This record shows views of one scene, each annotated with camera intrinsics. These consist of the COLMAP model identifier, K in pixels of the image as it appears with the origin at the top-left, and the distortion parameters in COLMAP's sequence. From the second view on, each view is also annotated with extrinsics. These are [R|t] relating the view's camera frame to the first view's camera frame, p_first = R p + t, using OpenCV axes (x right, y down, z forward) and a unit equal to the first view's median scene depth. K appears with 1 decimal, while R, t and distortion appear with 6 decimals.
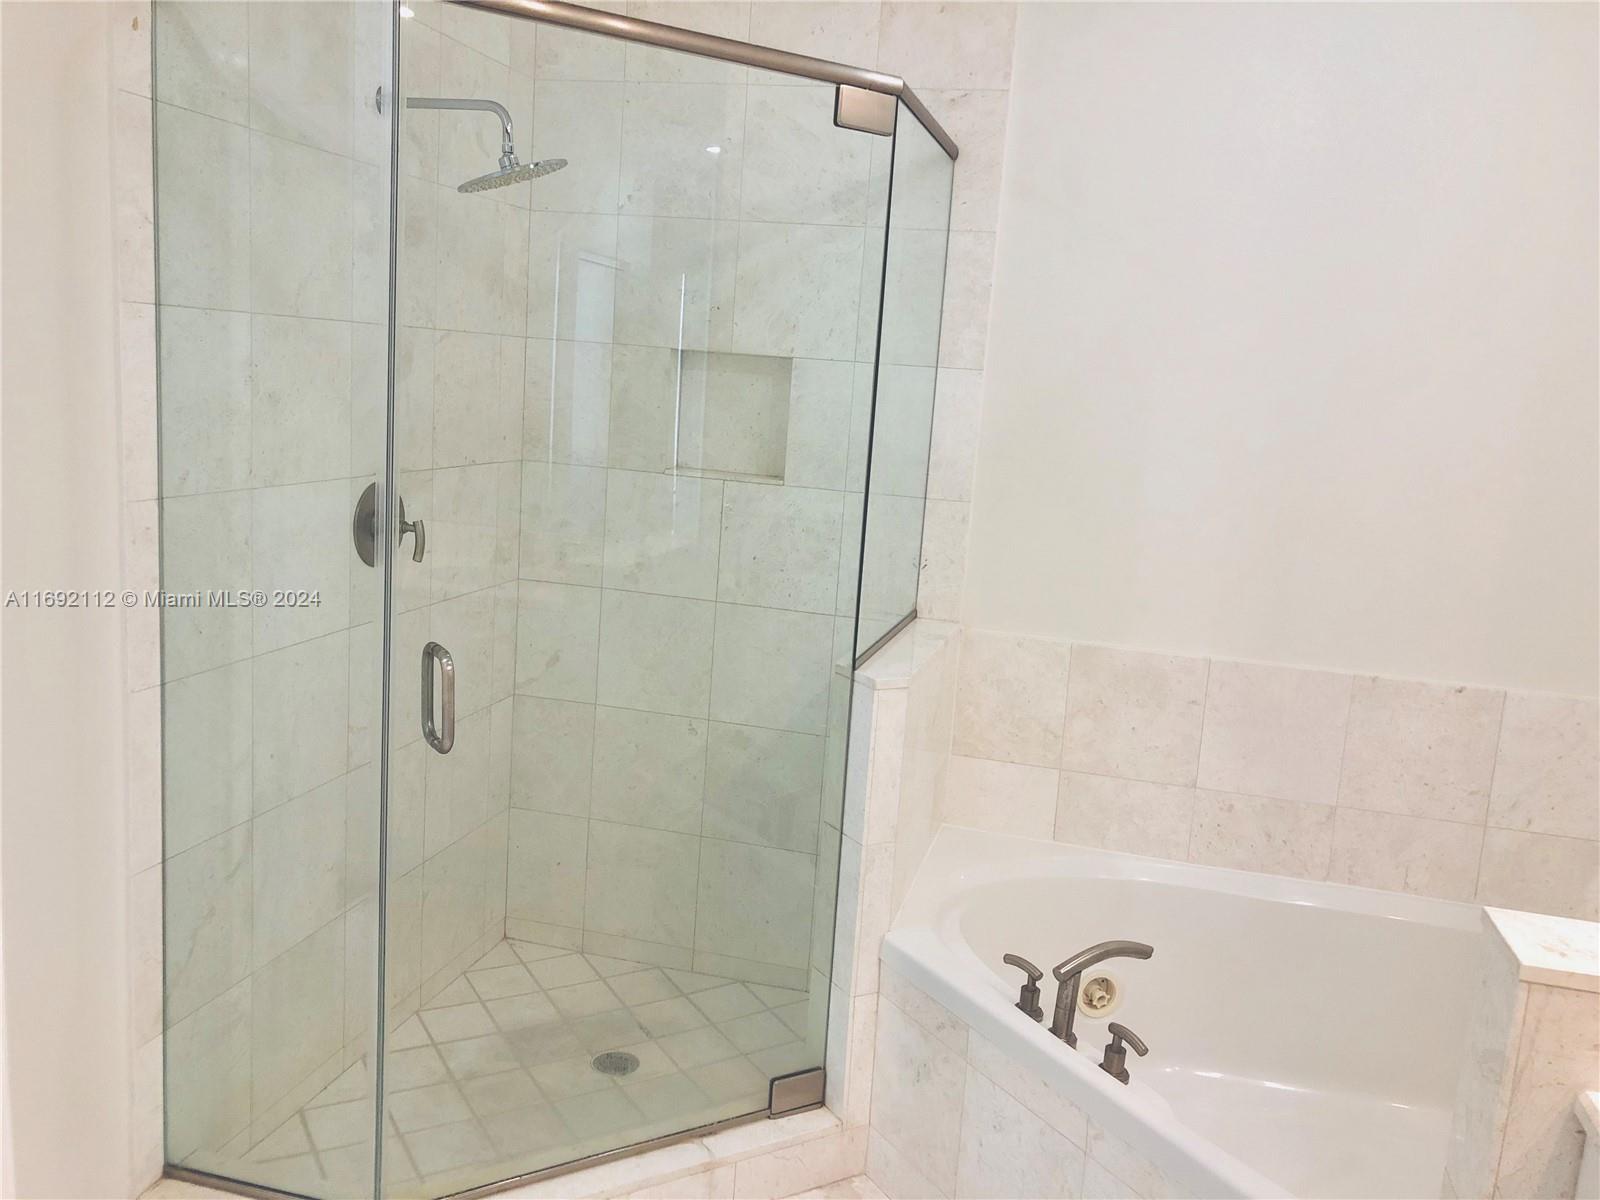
lens RADIAL K [[1284.3, 0, 806.8], [0, 1284.3, 595.1], [0, 0, 1]] dist [0.002959, -0.024679]
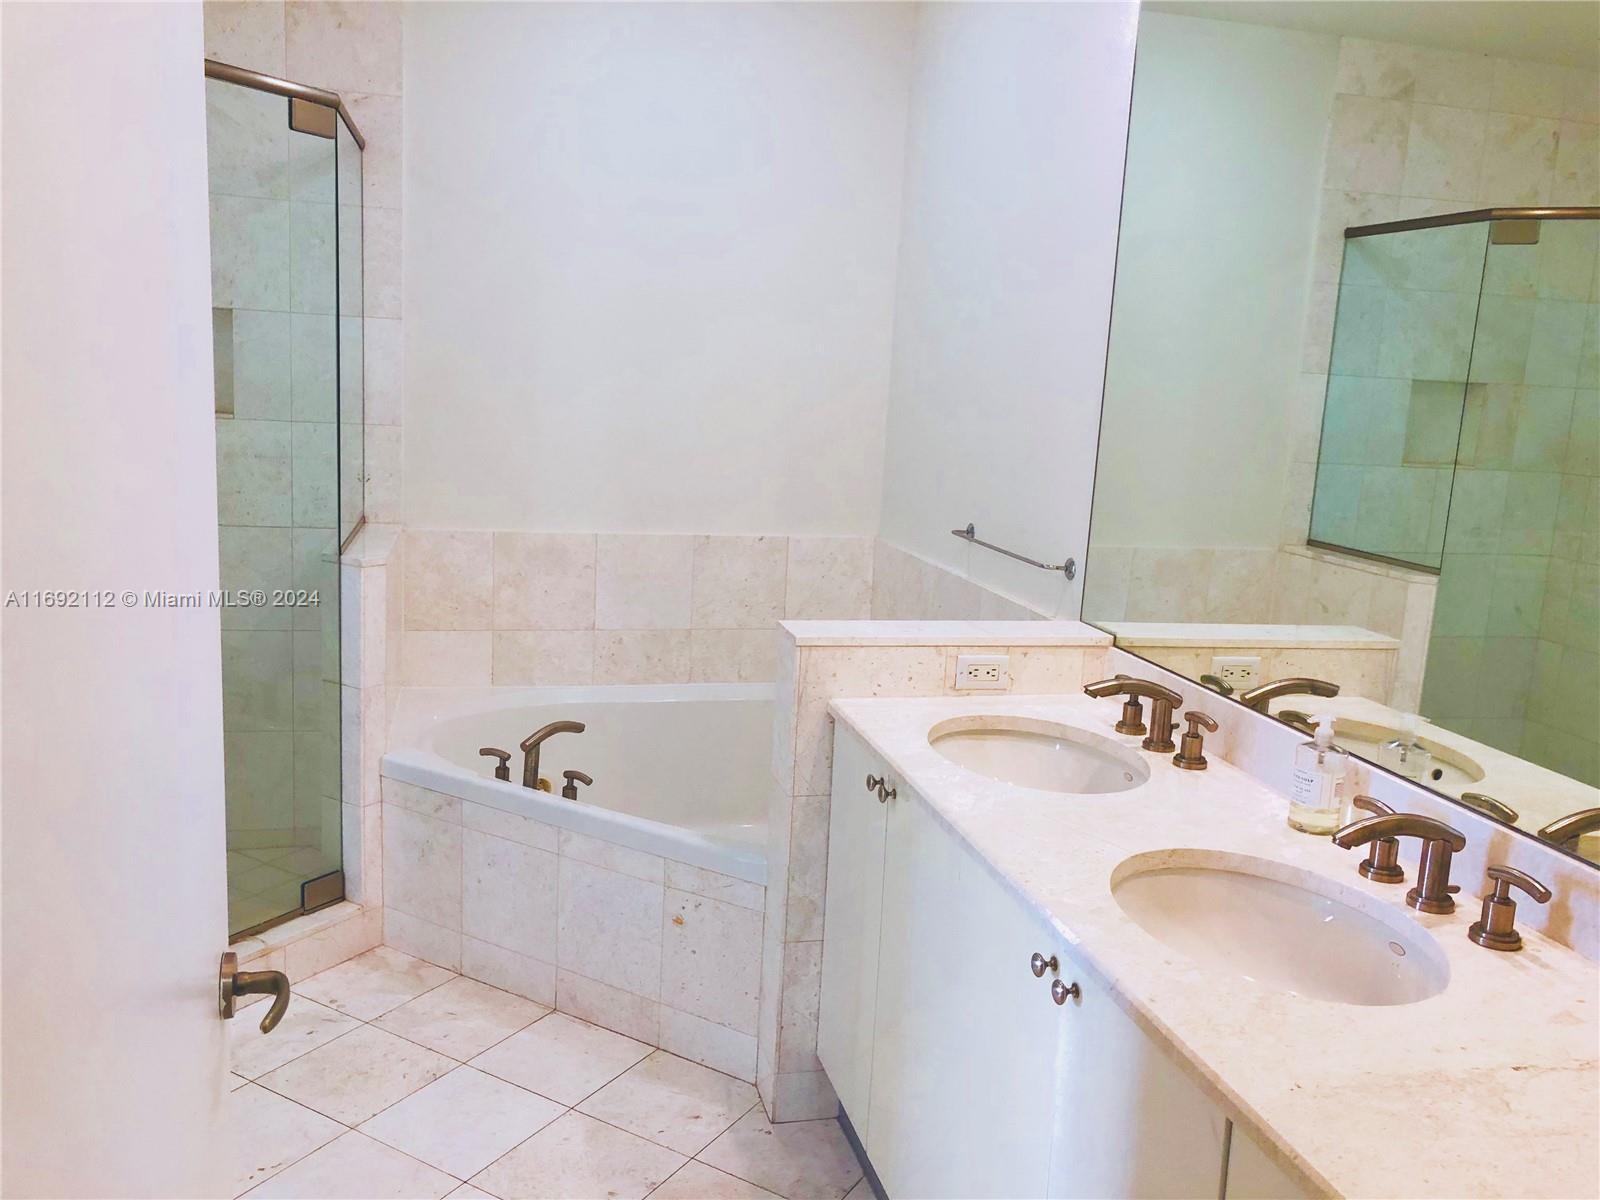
lens RADIAL K [[1284.3, 0, 806.8], [0, 1284.3, 595.1], [0, 0, 1]] dist [0.002959, -0.024679]
pose [[0.873018, -0.099342, 0.477463, -0.164339], [0.082556, 0.995008, 0.056075, 0.062137], [-0.480650, -0.009537, 0.876860, -0.336551]]
